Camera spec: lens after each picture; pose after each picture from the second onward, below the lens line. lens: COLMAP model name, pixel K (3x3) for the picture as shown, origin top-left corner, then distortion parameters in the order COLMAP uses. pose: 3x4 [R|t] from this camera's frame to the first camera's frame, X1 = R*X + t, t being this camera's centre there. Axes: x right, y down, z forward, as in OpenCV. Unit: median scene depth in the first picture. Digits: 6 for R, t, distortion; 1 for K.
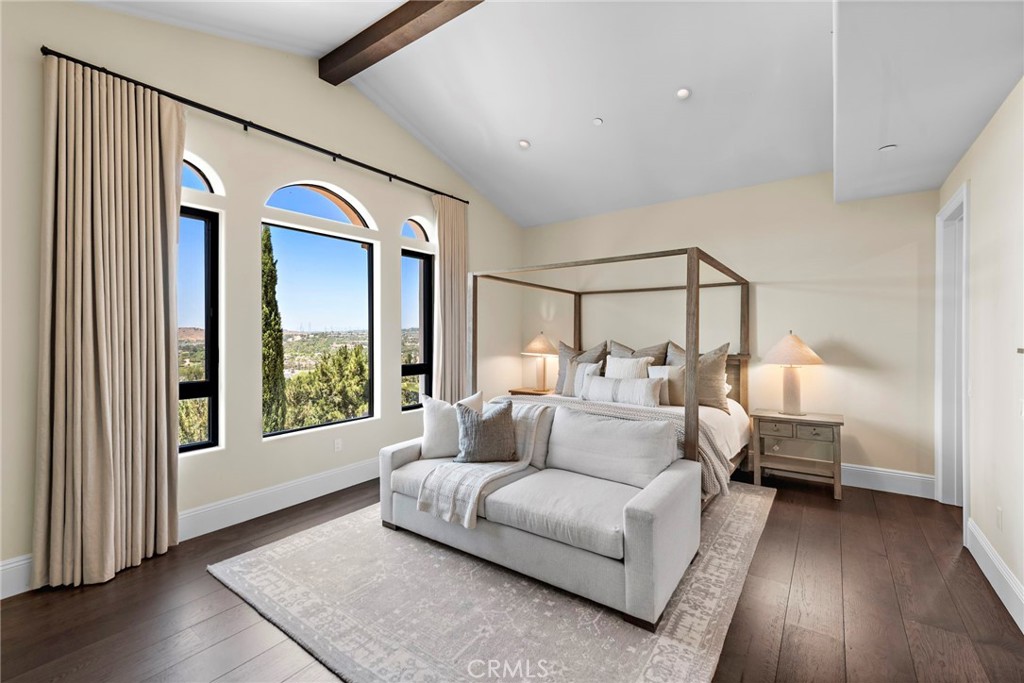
lens RADIAL K [[441.7, 0, 516.1], [0, 441.7, 334.6], [0, 0, 1]] dist [0.012828, -0.000440]
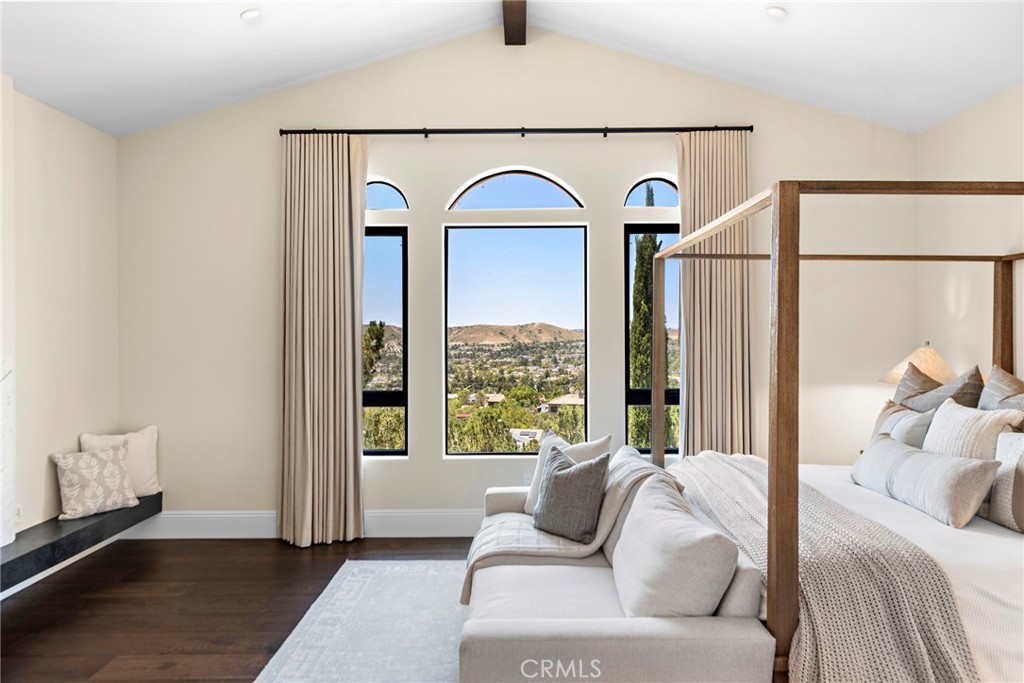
lens RADIAL K [[668.3, 0, 514.8], [0, 668.3, 339.4], [0, 0, 1]] dist [0.000457, -0.000359]
pose [[0.573663, 0.001575, -0.819090, 0.795740], [-0.000453, 0.999999, 0.001605, -0.021217], [0.819092, -0.000549, 0.573662, 0.360374]]
